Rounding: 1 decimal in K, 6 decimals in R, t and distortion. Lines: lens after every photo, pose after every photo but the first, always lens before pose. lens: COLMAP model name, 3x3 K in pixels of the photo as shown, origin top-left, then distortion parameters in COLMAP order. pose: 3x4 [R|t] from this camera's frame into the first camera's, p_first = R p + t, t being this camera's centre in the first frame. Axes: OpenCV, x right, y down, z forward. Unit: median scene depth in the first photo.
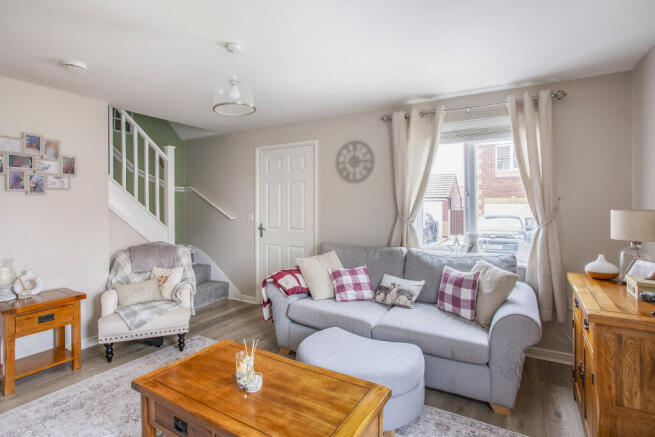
lens RADIAL K [[329.9, 0, 327.0], [0, 329.9, 205.1], [0, 0, 1]] dist [-0.029030, 0.001088]
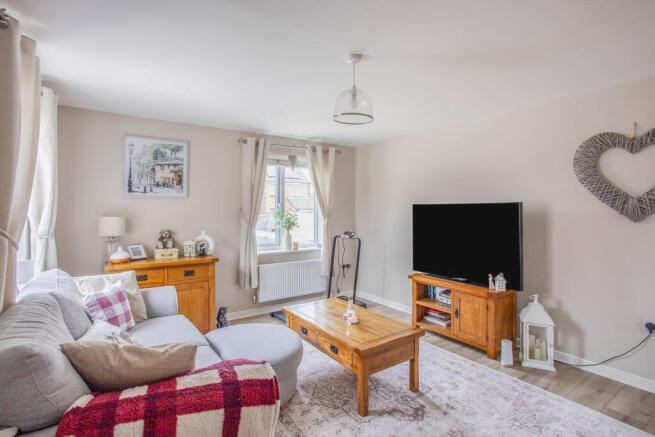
lens RADIAL K [[329.9, 0, 327.0], [0, 329.9, 205.1], [0, 0, 1]] dist [-0.029030, 0.001088]
pose [[-0.913305, 0.010734, 0.407134, -0.400267], [0.005648, 0.999890, -0.013691, -0.007950], [-0.407236, -0.010204, -0.913266, 1.265583]]
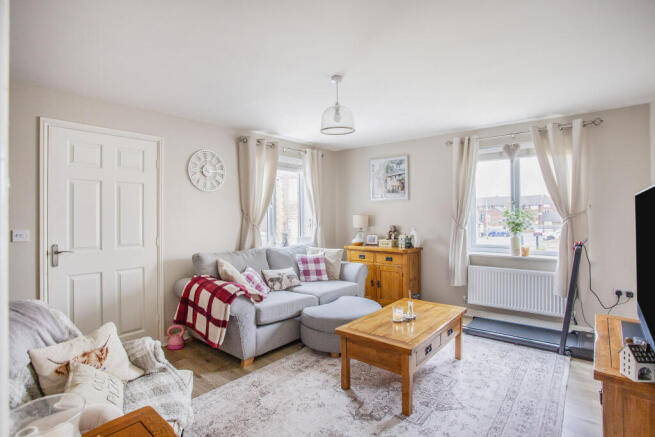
lens RADIAL K [[327.3, 0, 319.7], [0, 327.3, 209.9], [0, 0, 1]] dist [-0.056811, -0.000138]
pose [[0.169738, 0.011268, 0.985425, -0.938724], [0.010910, 0.999852, -0.013312, 0.004652], [-0.985429, 0.013011, 0.169590, 0.557834]]
